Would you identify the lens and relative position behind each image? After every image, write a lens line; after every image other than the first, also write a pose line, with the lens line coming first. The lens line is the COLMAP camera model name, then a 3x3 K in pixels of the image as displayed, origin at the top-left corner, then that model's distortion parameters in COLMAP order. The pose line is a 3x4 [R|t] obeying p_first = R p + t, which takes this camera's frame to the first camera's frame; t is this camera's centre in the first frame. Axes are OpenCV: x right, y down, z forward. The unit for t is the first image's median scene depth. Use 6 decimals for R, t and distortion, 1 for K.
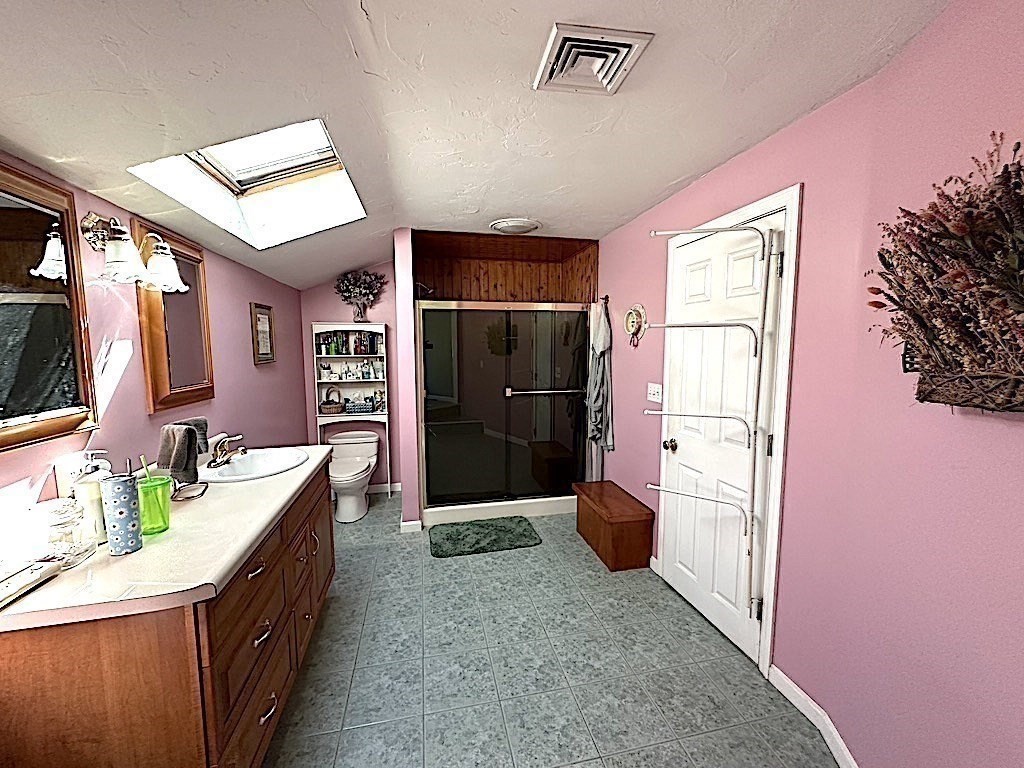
lens RADIAL K [[407.4, 0, 508.8], [0, 407.4, 384.9], [0, 0, 1]] dist [0.001782, 0.000102]
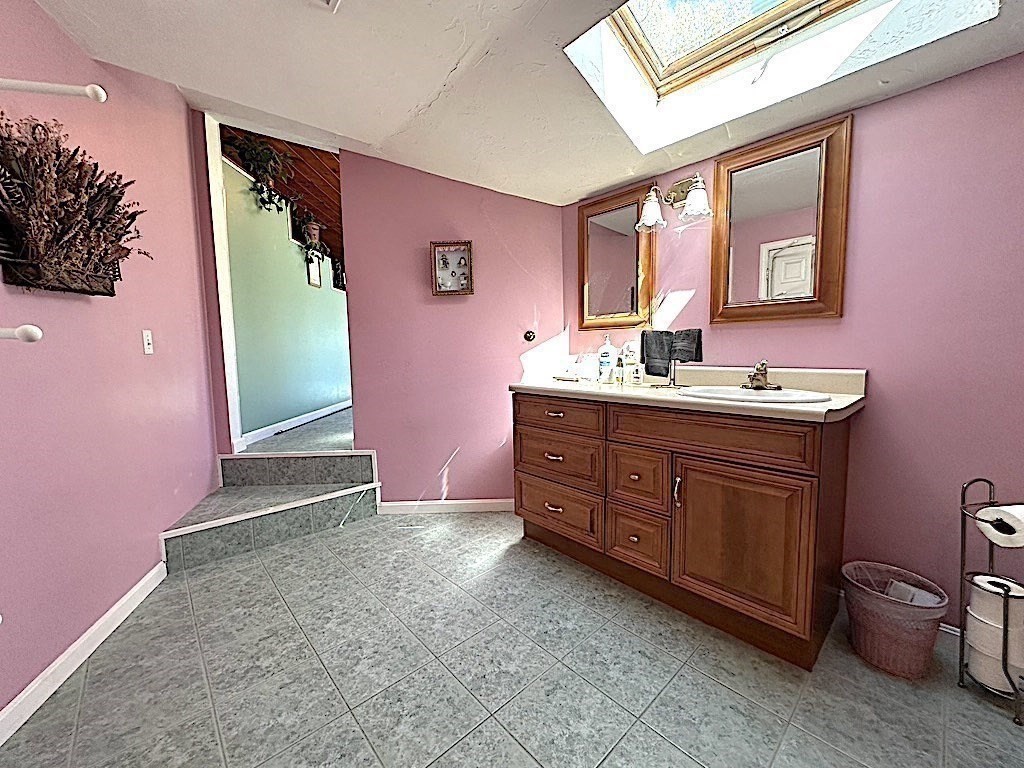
lens RADIAL K [[407.4, 0, 514.3], [0, 407.4, 384.7], [0, 0, 1]] dist [0.001782, 0.000102]
pose [[-0.858727, 0.059589, -0.508958, 0.228874], [-0.032459, 0.984896, 0.170077, 0.046852], [0.511405, 0.162570, -0.843822, 1.626814]]
